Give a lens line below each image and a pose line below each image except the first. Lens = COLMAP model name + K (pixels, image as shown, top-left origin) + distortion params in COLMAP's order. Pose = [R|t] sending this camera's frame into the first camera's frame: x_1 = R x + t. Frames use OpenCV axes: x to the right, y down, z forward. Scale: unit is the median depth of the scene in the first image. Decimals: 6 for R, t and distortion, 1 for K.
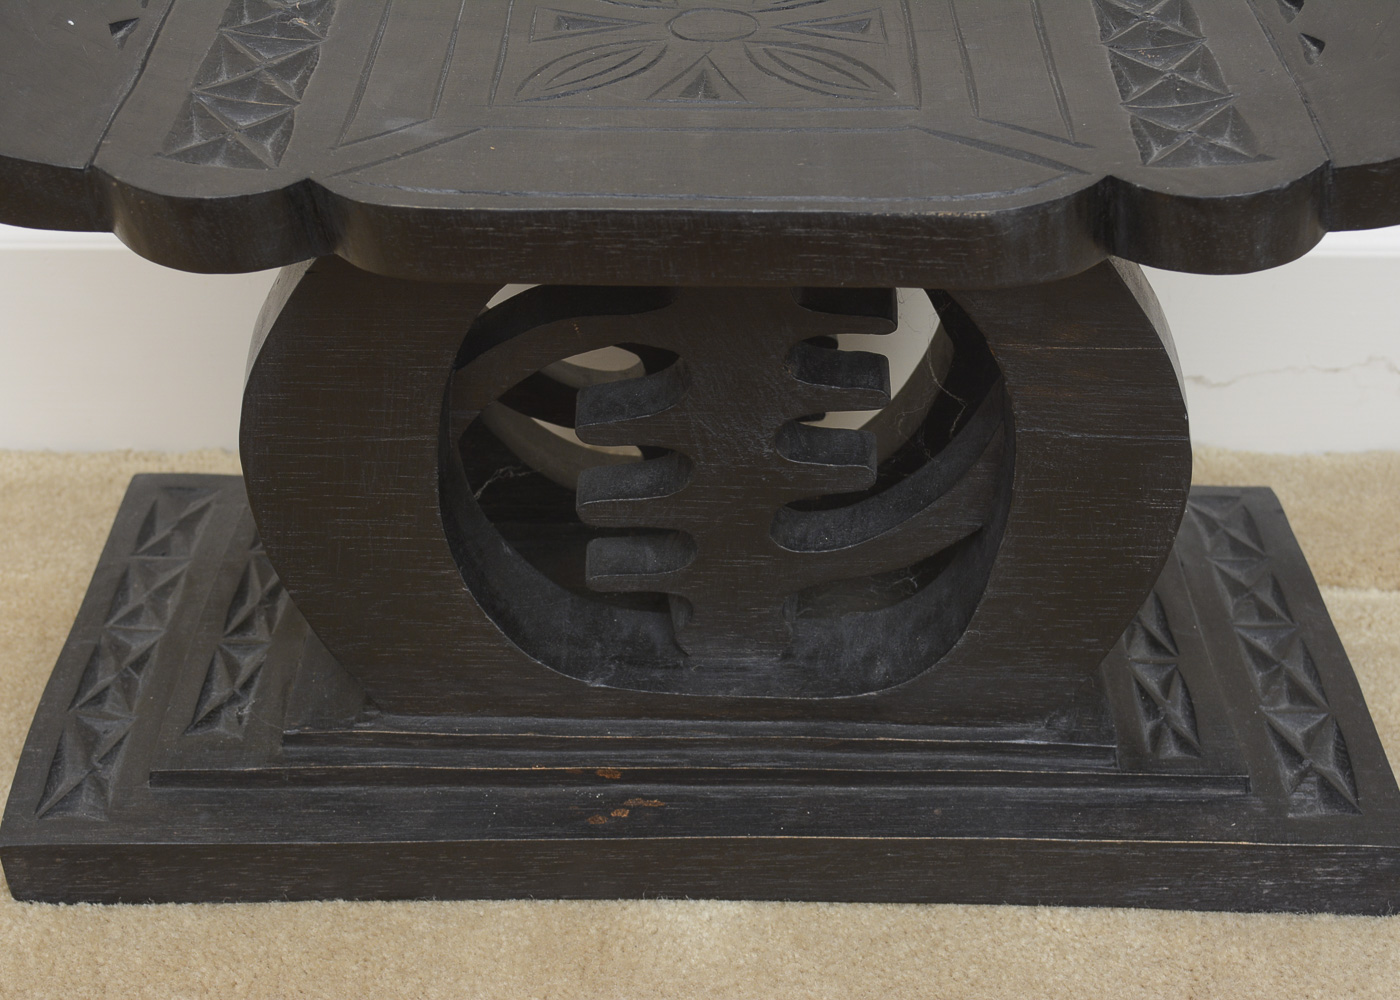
lens RADIAL K [[2262.9, 0, 700.0], [0, 2262.9, 500.0], [0, 0, 1]] dist [-0.008407, -0.016429]
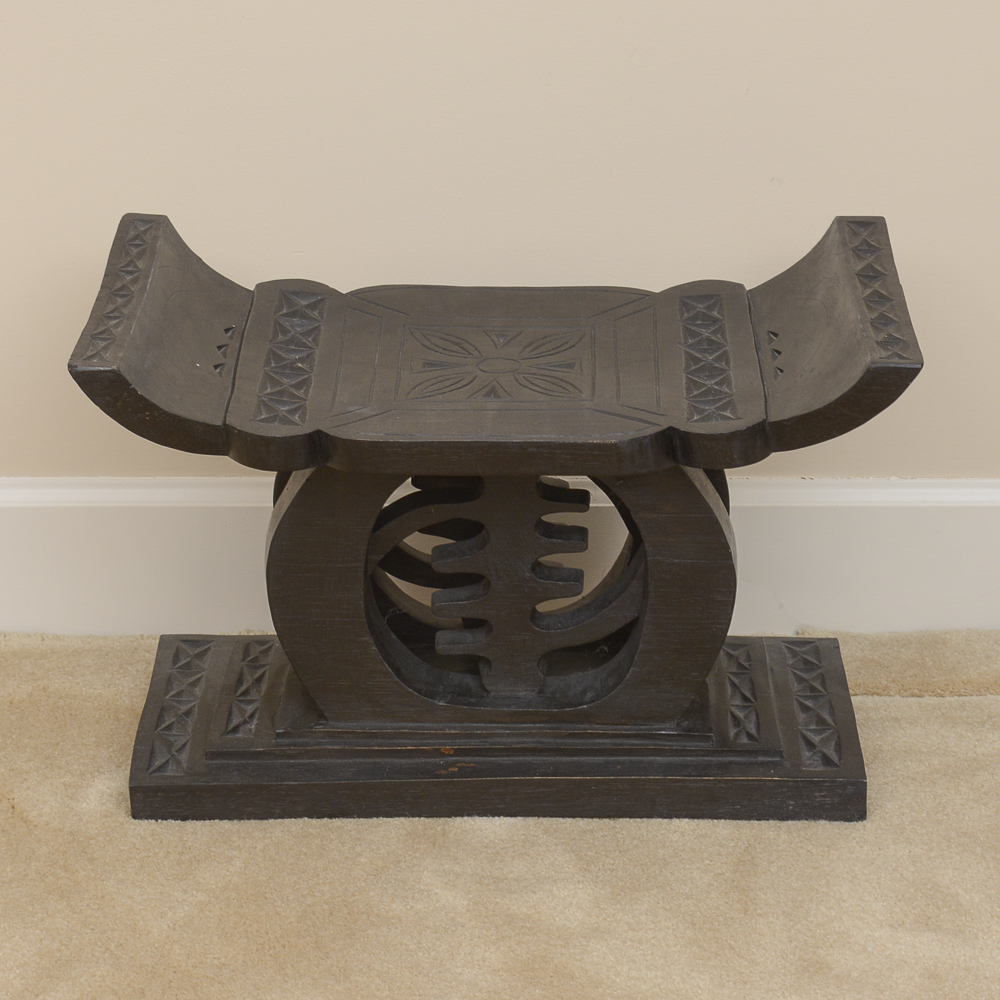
lens RADIAL K [[3332.0, 0, 500.0], [0, 3332.0, 500.0], [0, 0, 1]] dist [0.022606, 0.046670]
pose [[0.999937, -0.004606, -0.010257, 0.034056], [0.002645, 0.983010, -0.183533, 0.429448], [0.010929, 0.183495, 0.982960, -1.802414]]
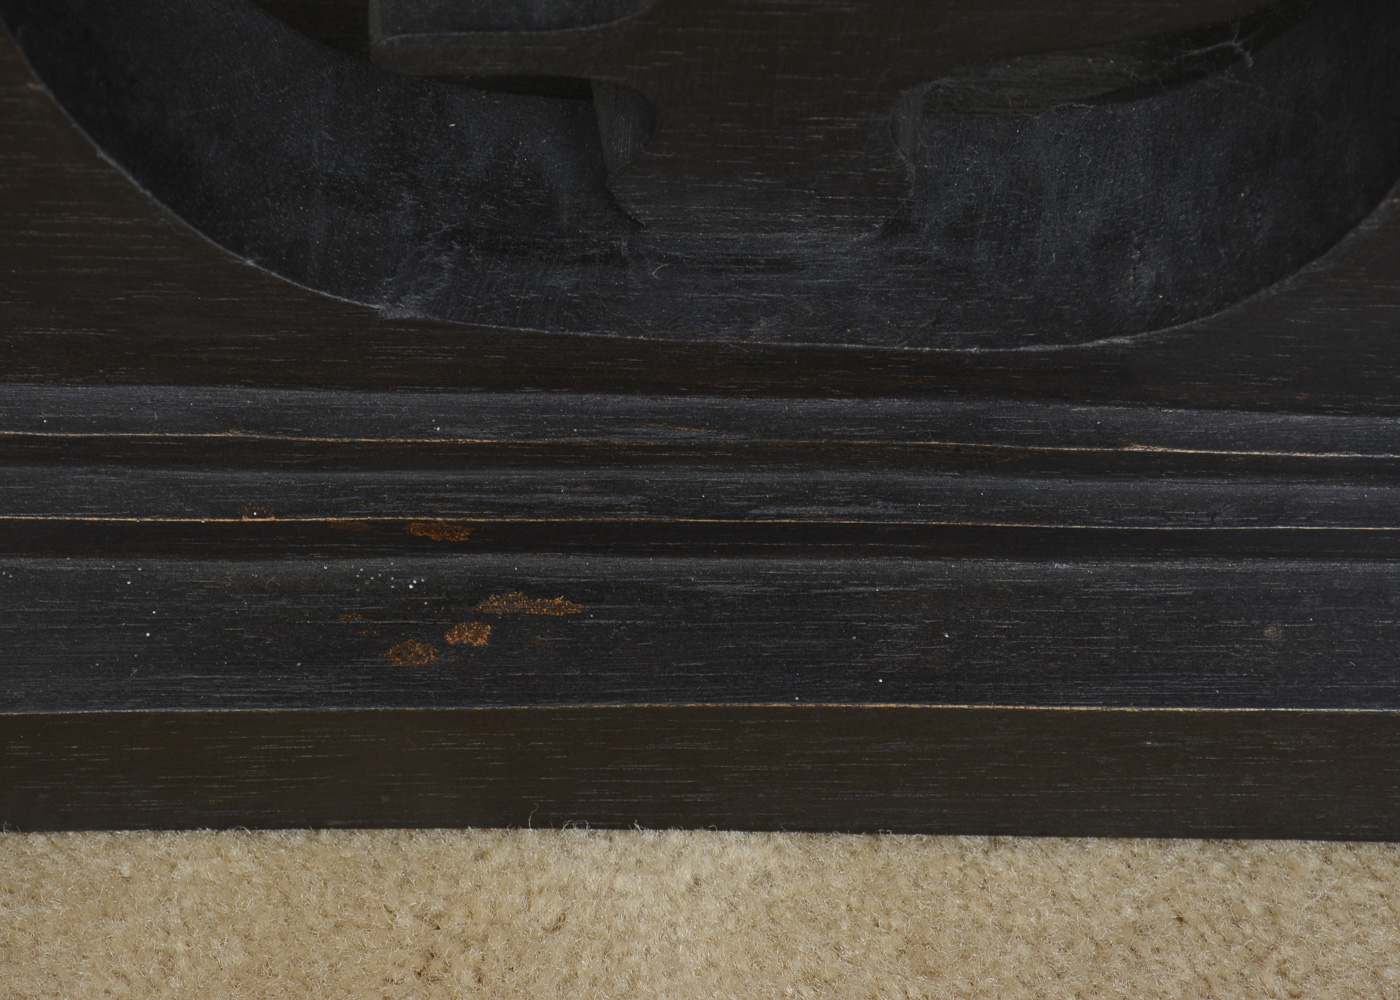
lens RADIAL K [[3335.2, 0, 700.0], [0, 3335.2, 500.0], [0, 0, 1]] dist [0.024984, 0.122844]
pose [[0.999684, 0.000260, 0.025136, -0.009604], [-0.007400, 0.958682, 0.284383, -0.049137], [-0.024023, -0.284479, 0.958381, 0.446426]]
